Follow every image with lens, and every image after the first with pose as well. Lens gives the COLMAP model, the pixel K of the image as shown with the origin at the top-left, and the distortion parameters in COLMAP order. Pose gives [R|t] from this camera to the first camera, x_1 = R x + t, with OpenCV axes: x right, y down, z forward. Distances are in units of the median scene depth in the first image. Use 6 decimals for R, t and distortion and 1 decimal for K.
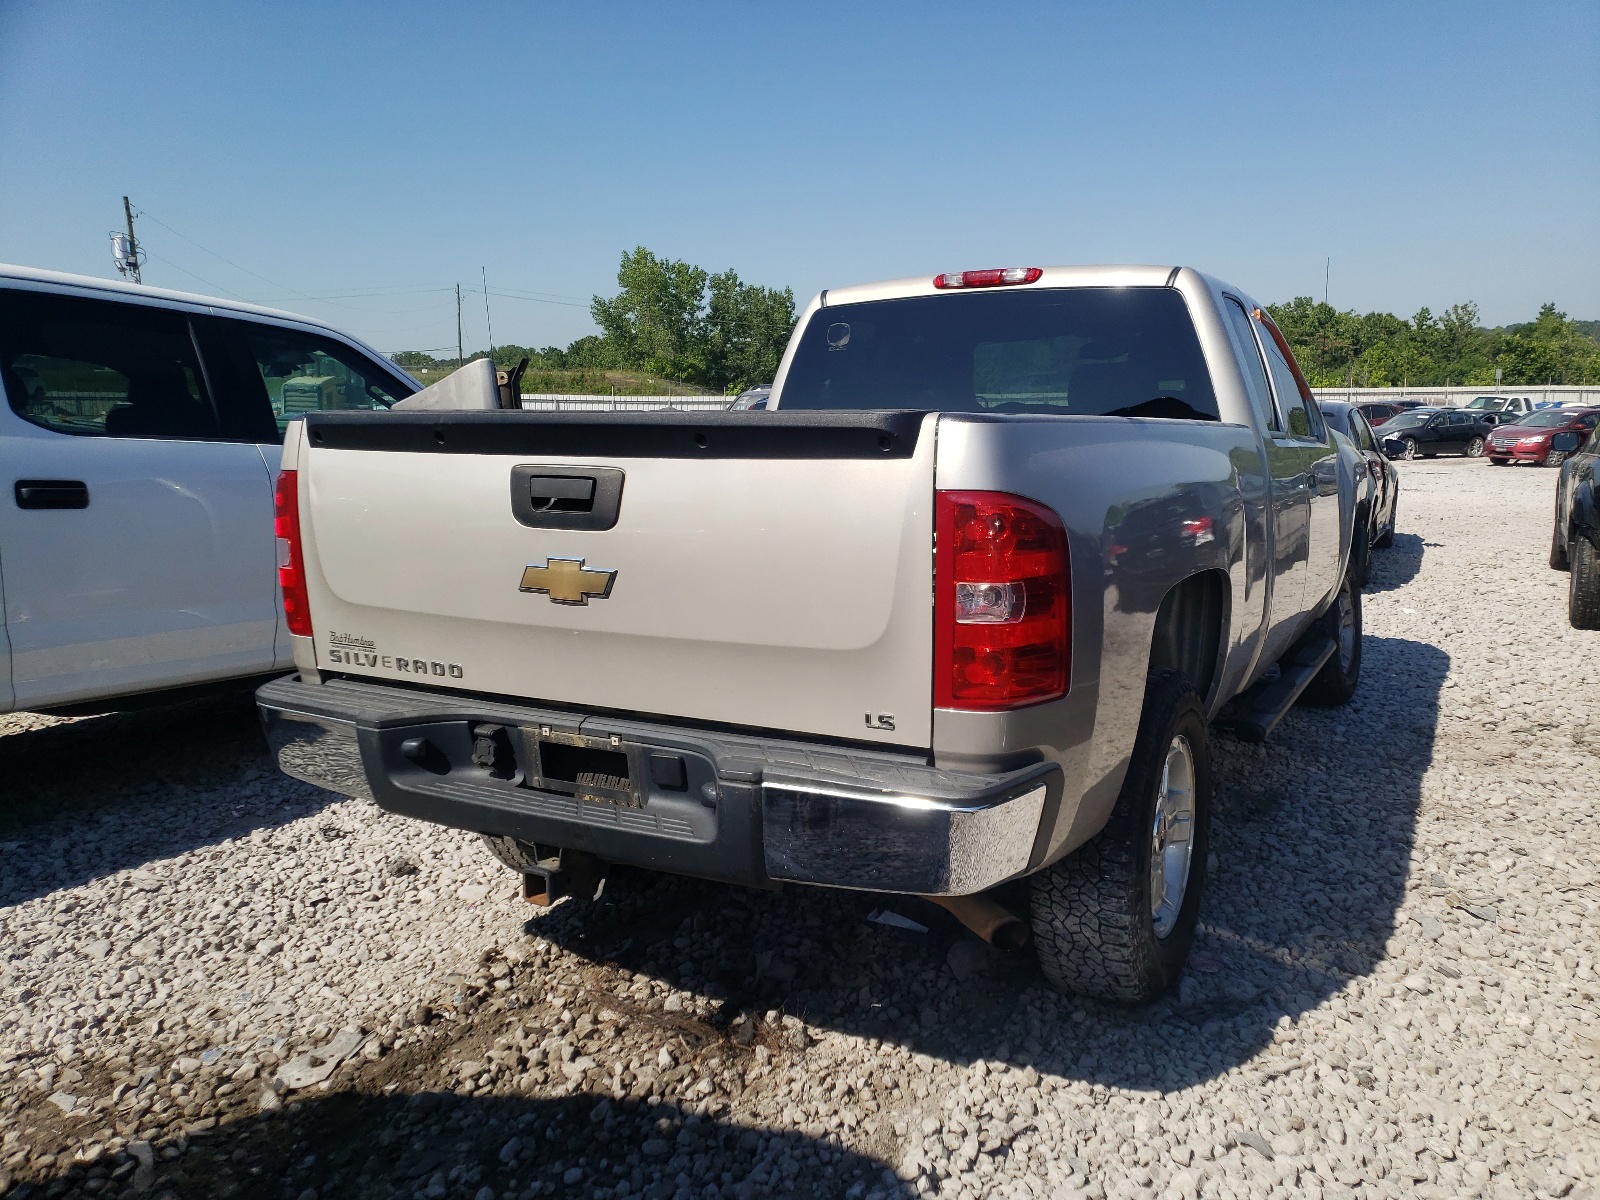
lens RADIAL K [[1200.4, 0, 800.0], [0, 1200.4, 600.0], [0, 0, 1]] dist [0.036019, -0.003254]
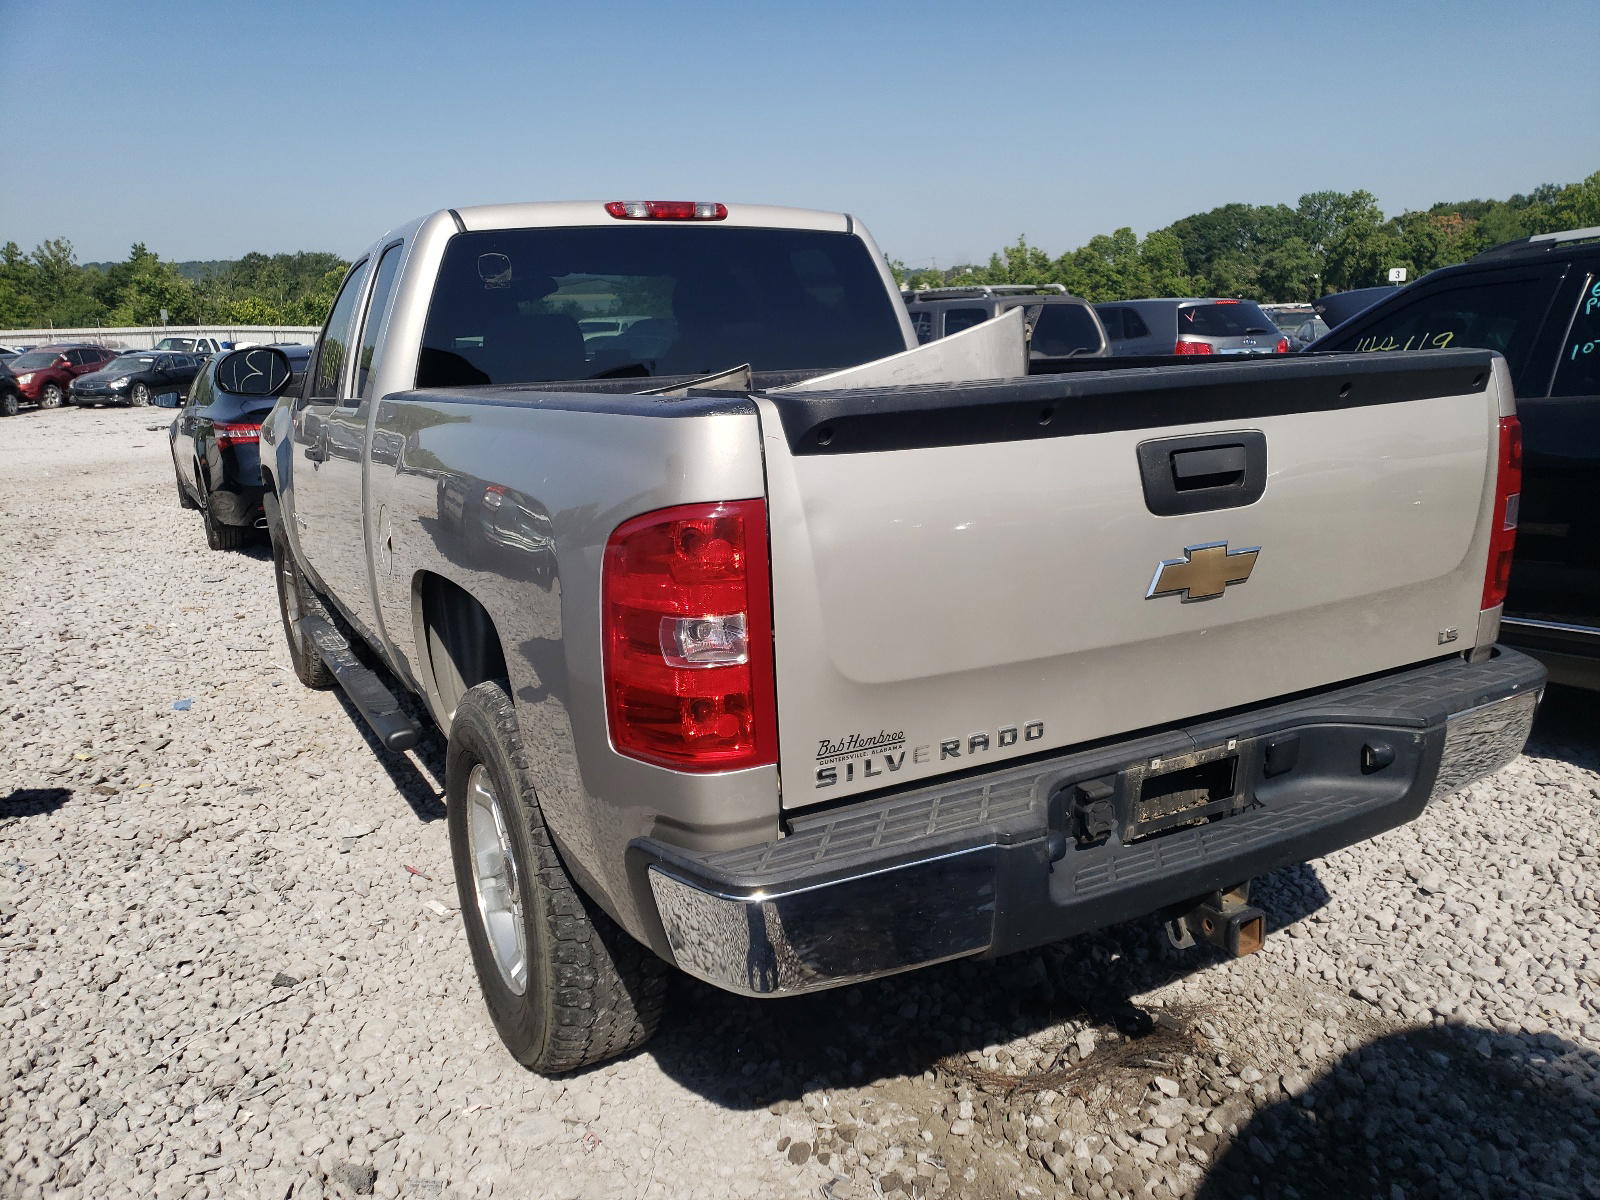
lens RADIAL K [[1229.1, 0, 800.0], [0, 1229.1, 600.0], [0, 0, 1]] dist [0.138962, -0.144891]
pose [[0.556747, -0.192871, 0.807981, -0.913229], [0.161864, 0.979216, 0.122212, -0.128627], [-0.814759, 0.062742, 0.576394, 0.638048]]
